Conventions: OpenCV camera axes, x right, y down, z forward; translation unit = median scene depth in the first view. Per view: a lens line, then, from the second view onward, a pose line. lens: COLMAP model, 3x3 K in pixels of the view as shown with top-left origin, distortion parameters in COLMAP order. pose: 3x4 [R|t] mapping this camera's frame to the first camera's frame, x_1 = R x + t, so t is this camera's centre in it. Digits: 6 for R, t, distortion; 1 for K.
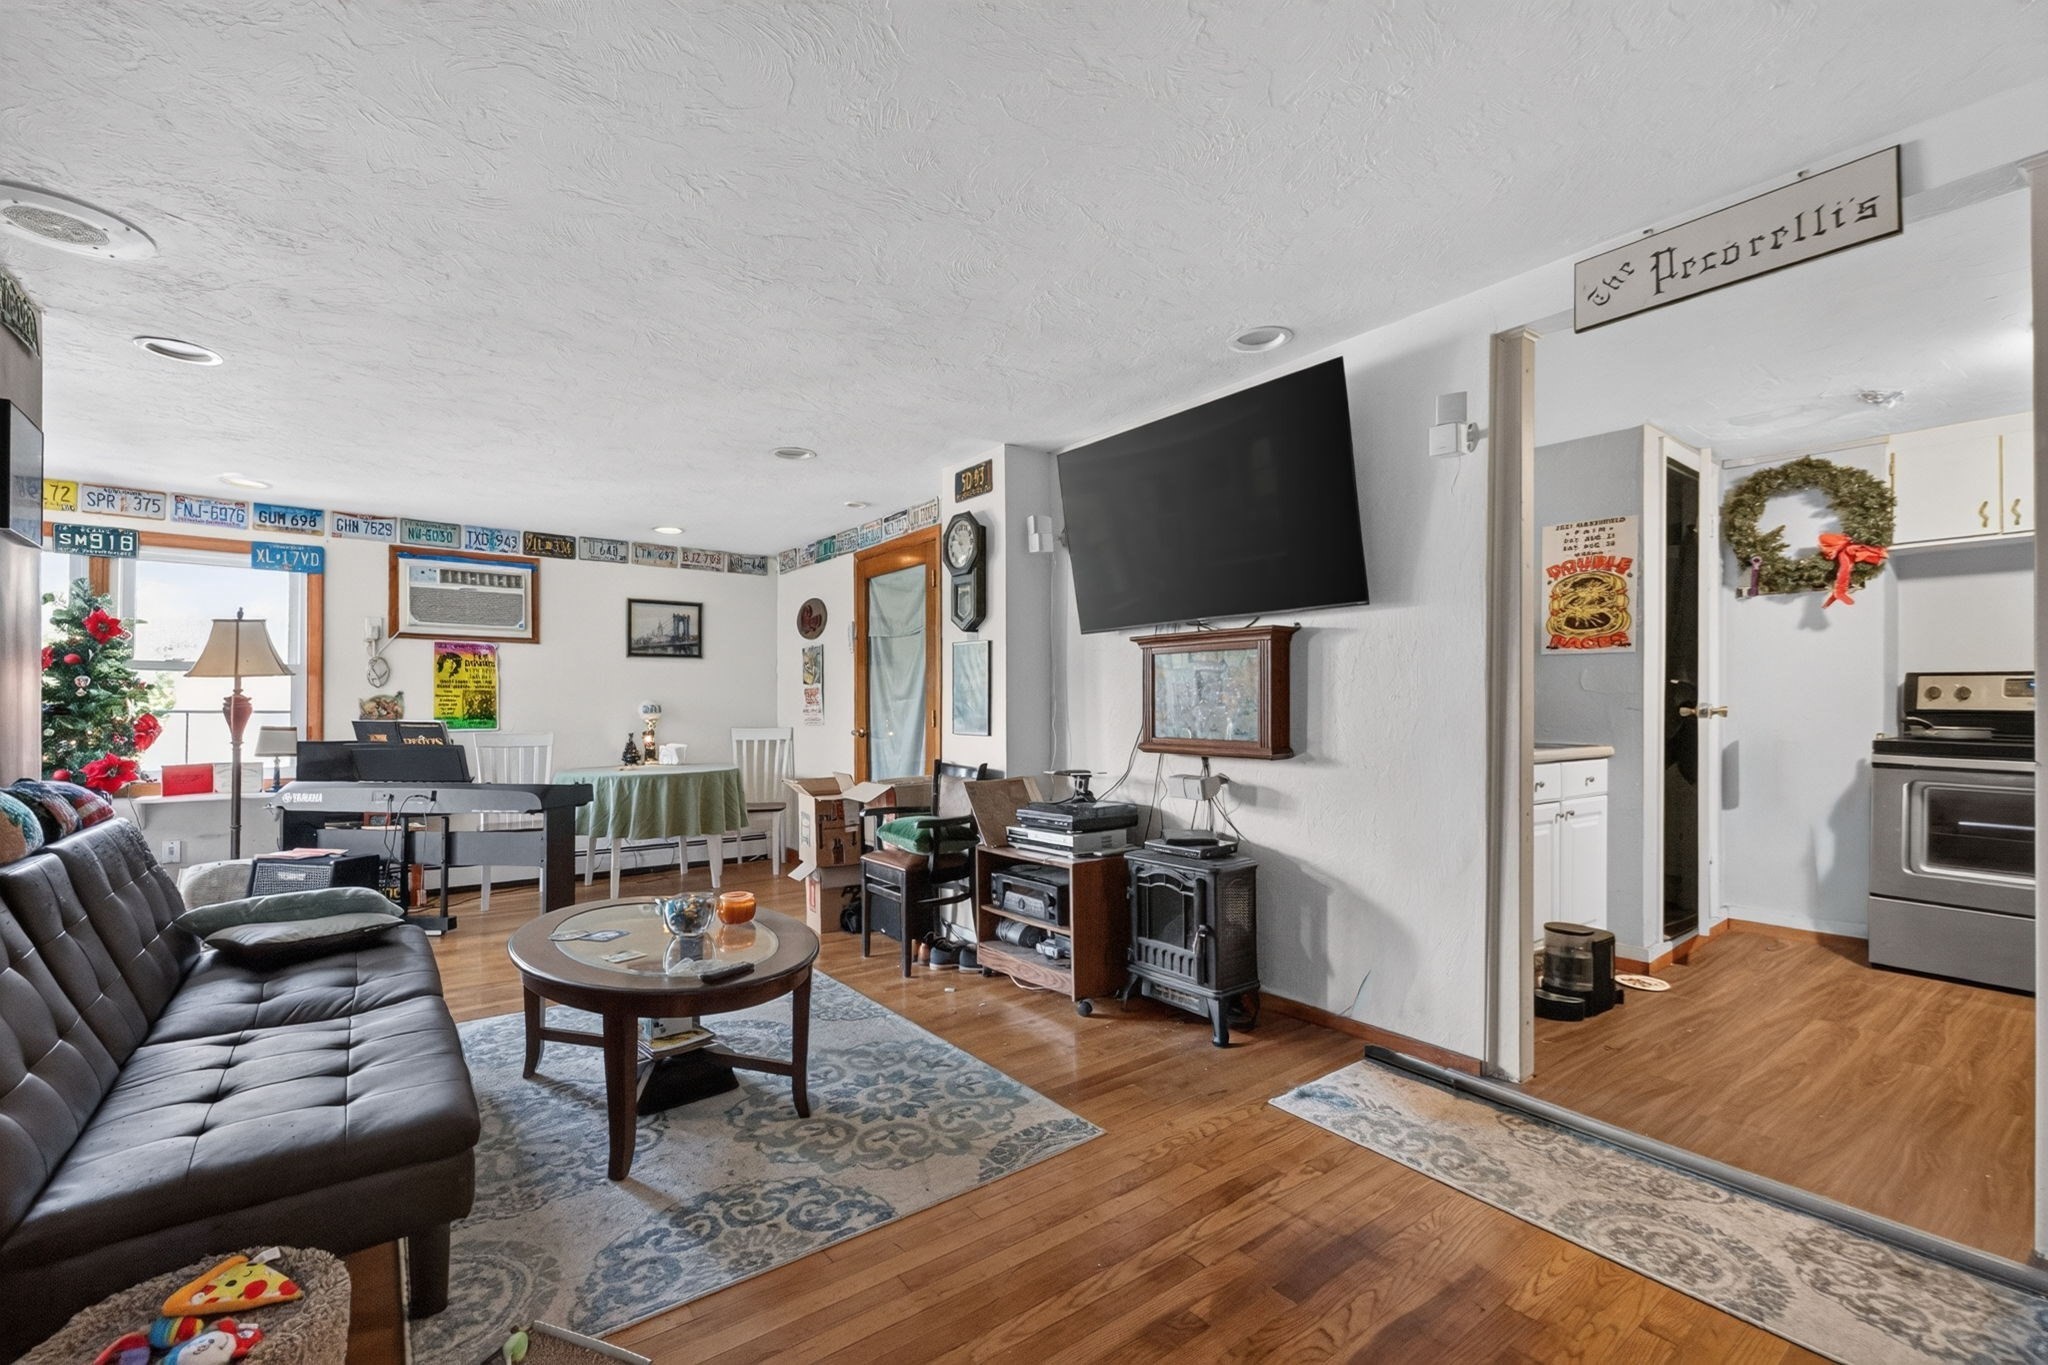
lens RADIAL K [[872.6, 0, 1006.6], [0, 872.6, 701.0], [0, 0, 1]] dist [-0.002366, -0.001188]
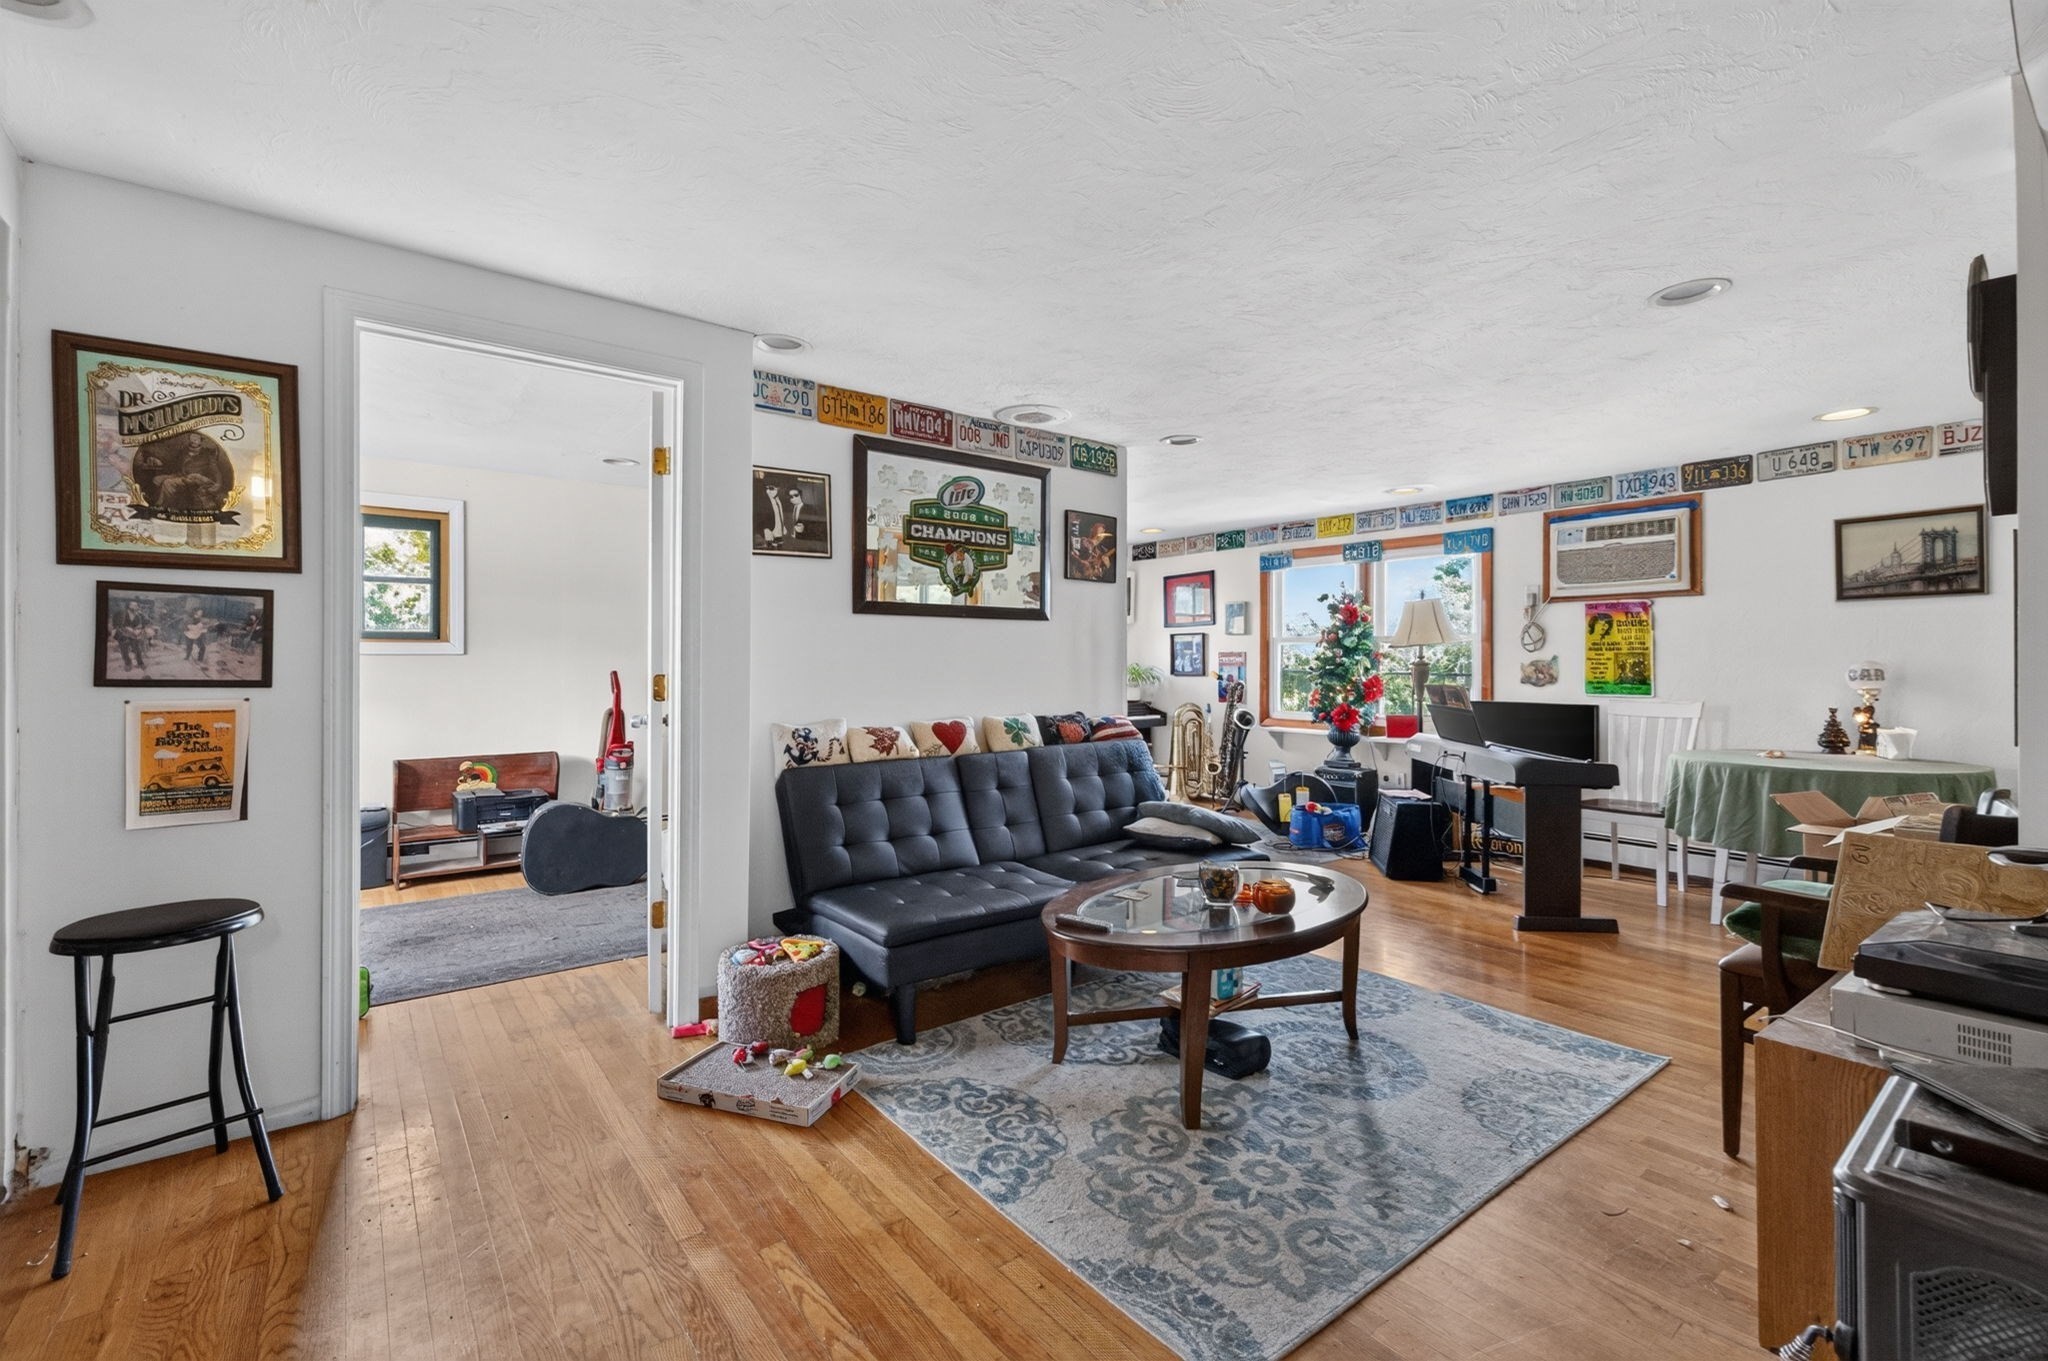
lens RADIAL K [[872.6, 0, 1030.8], [0, 872.6, 672.7], [0, 0, 1]] dist [-0.002366, -0.001188]
pose [[0.022799, 0.008003, -0.999708, 0.329367], [0.010099, 0.999915, 0.008235, -0.005768], [0.999689, -0.010284, 0.022716, 0.395362]]
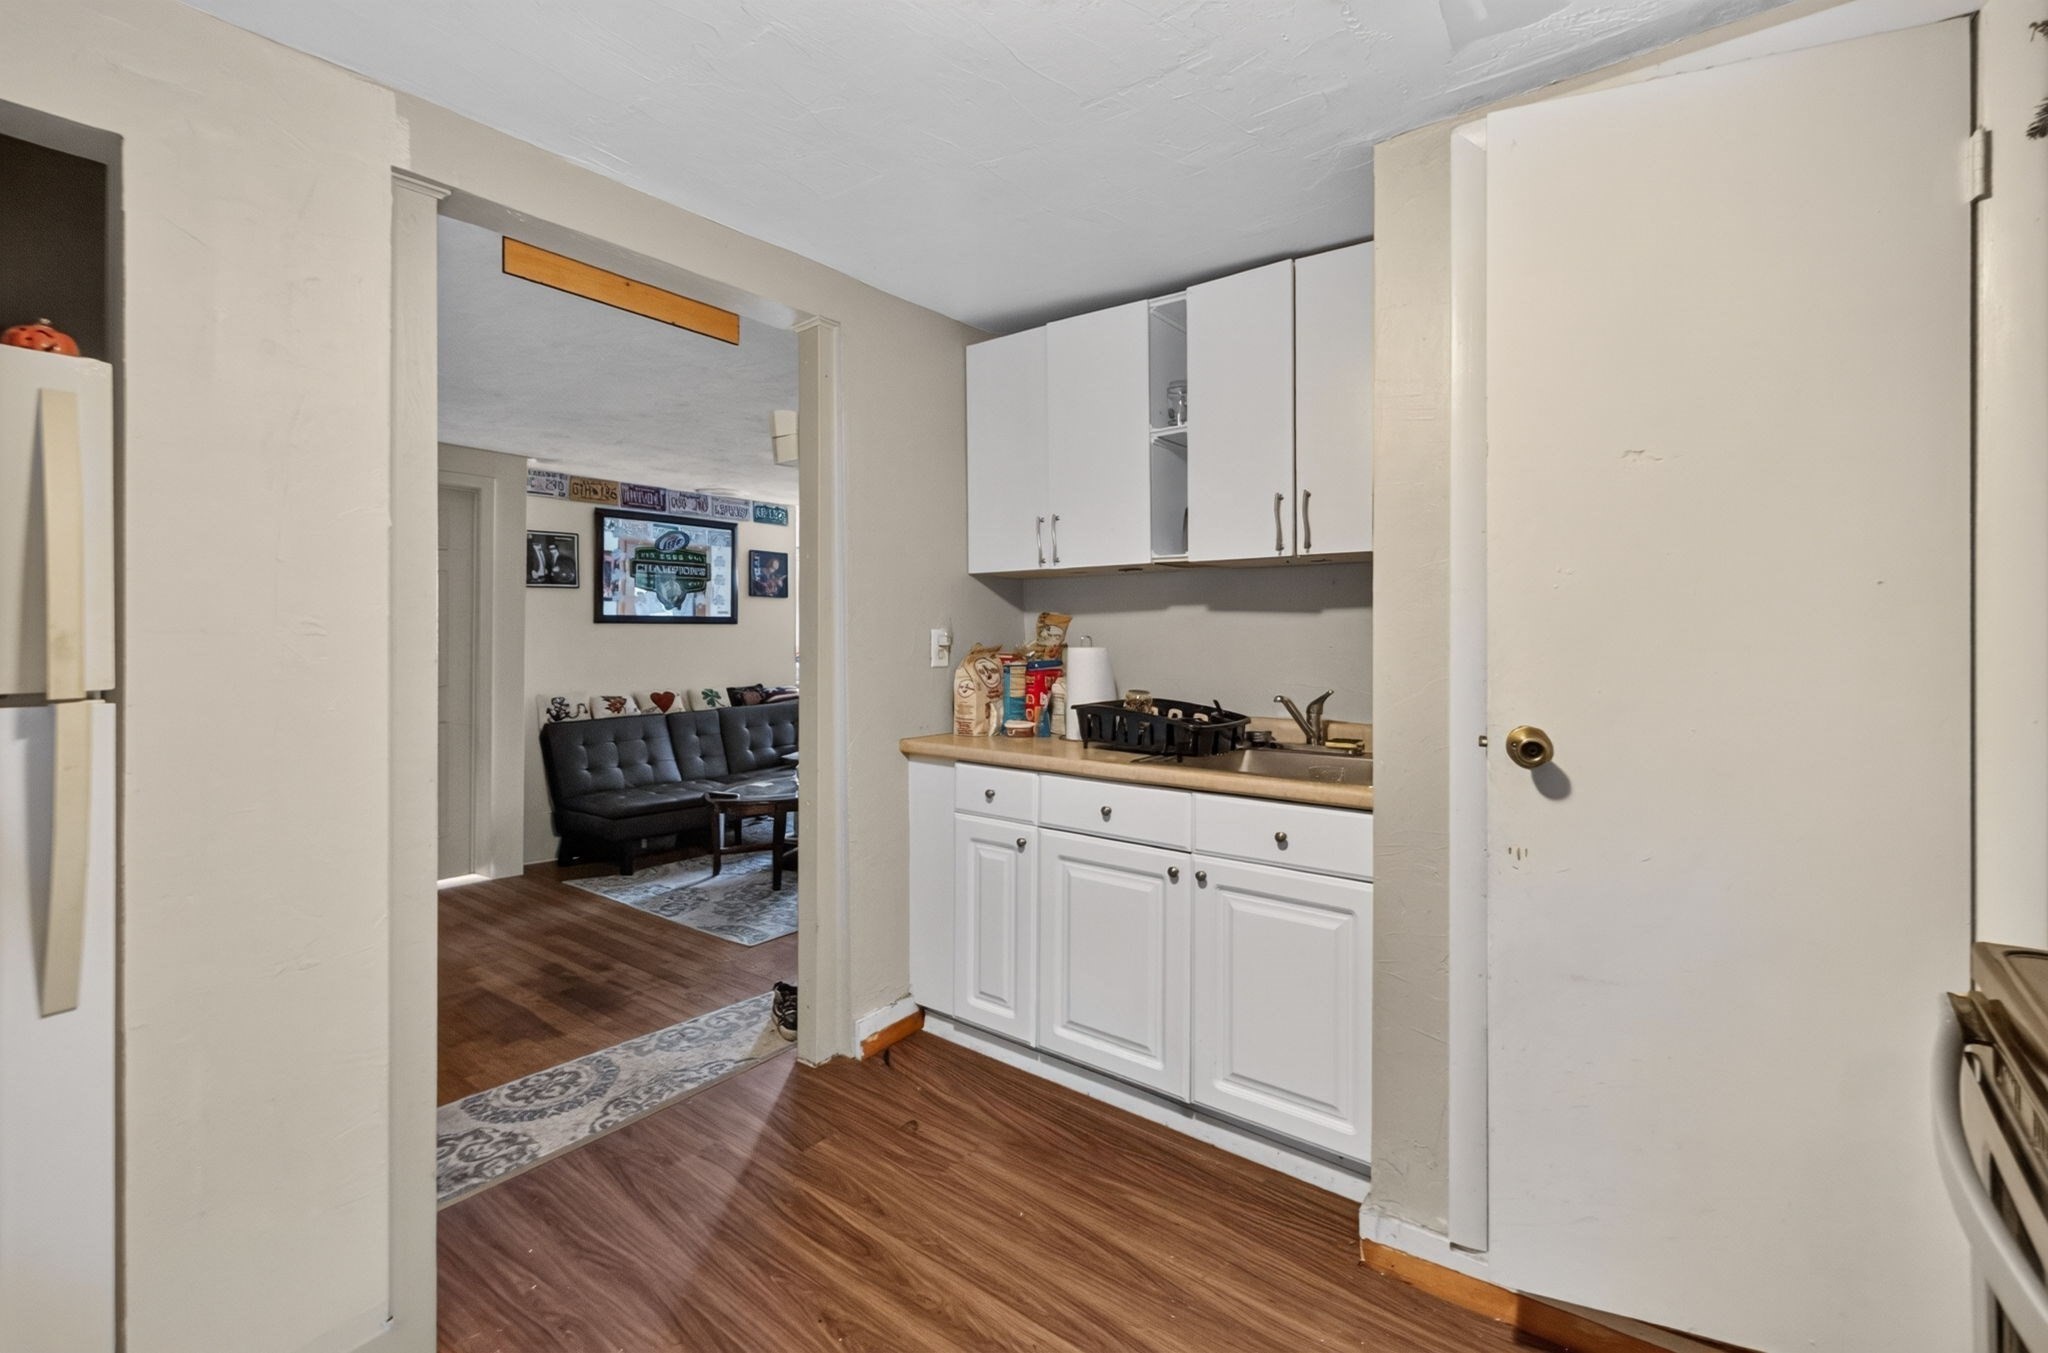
lens RADIAL K [[905.8, 0, 1036.5], [0, 905.8, 634.9], [0, 0, 1]] dist [0.015882, -0.000284]
pose [[0.268792, 0.001536, -0.963197, 0.855969], [0.008662, 0.999954, 0.004012, -0.033418], [0.963159, -0.009422, 0.268767, 0.493499]]
